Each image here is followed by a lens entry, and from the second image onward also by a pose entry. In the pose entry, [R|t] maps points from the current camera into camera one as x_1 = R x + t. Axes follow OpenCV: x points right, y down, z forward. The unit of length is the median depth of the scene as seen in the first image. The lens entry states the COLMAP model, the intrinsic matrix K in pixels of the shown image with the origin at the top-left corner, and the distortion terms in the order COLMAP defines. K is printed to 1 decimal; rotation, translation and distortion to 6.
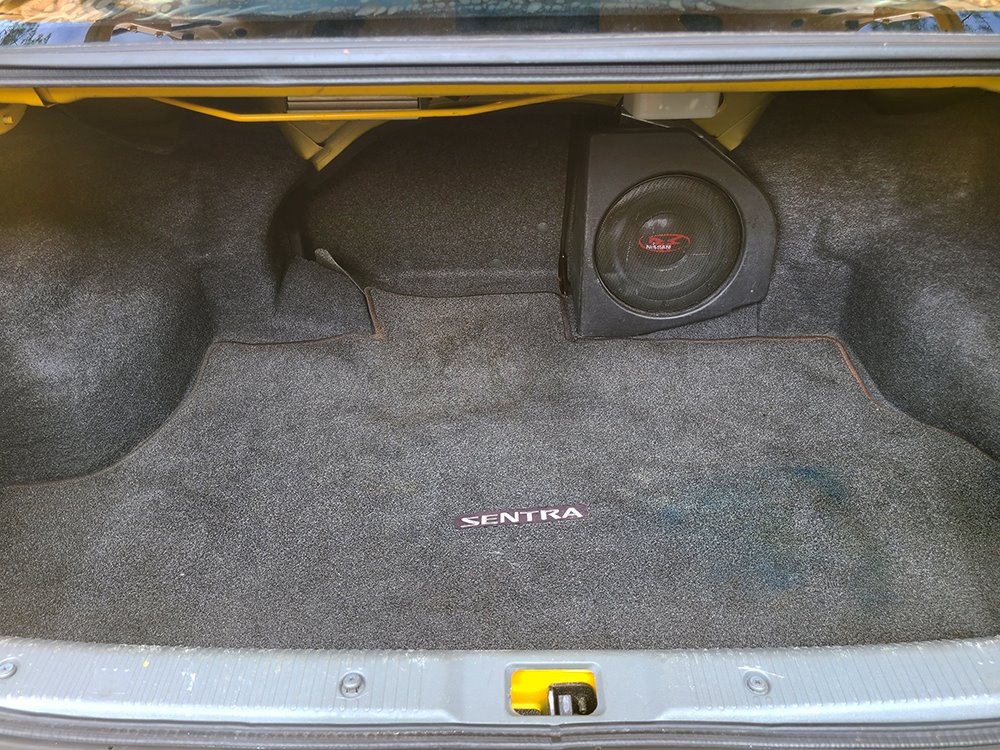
lens RADIAL K [[774.1, 0, 497.3], [0, 774.1, 376.6], [0, 0, 1]] dist [0.037347, -0.036963]
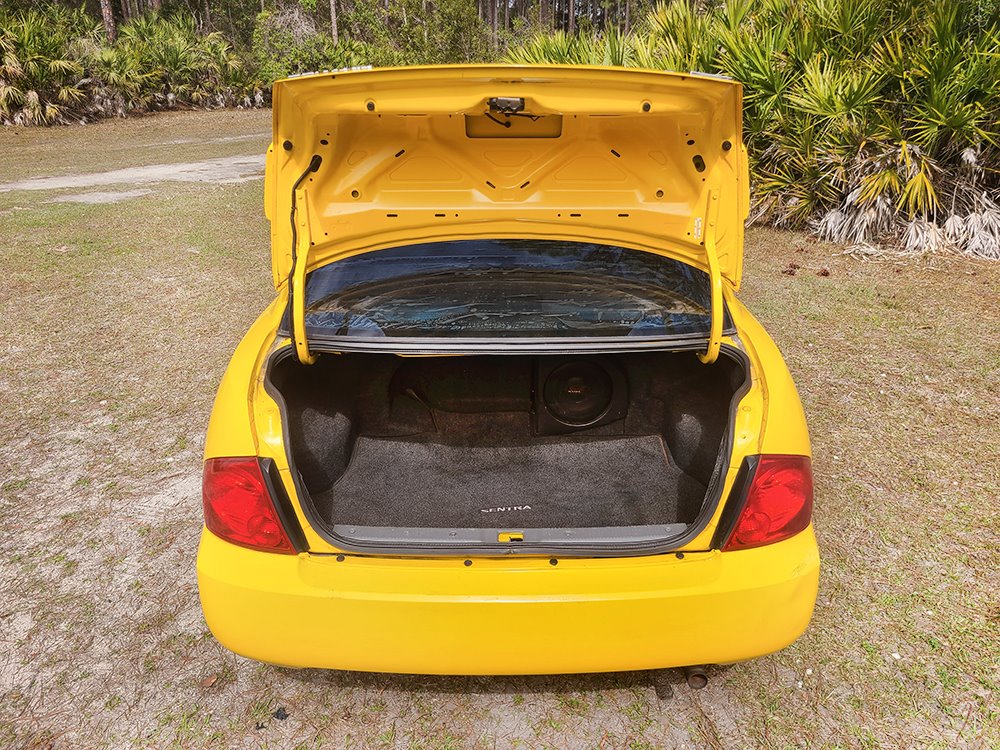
lens RADIAL K [[756.8, 0, 502.2], [0, 756.8, 366.1], [0, 0, 1]] dist [0.042052, -0.036963]
pose [[0.999972, 0.007203, 0.002031, 0.008041], [-0.006857, 0.990528, -0.137143, 0.046786], [-0.002999, 0.137125, 0.990549, -1.040660]]
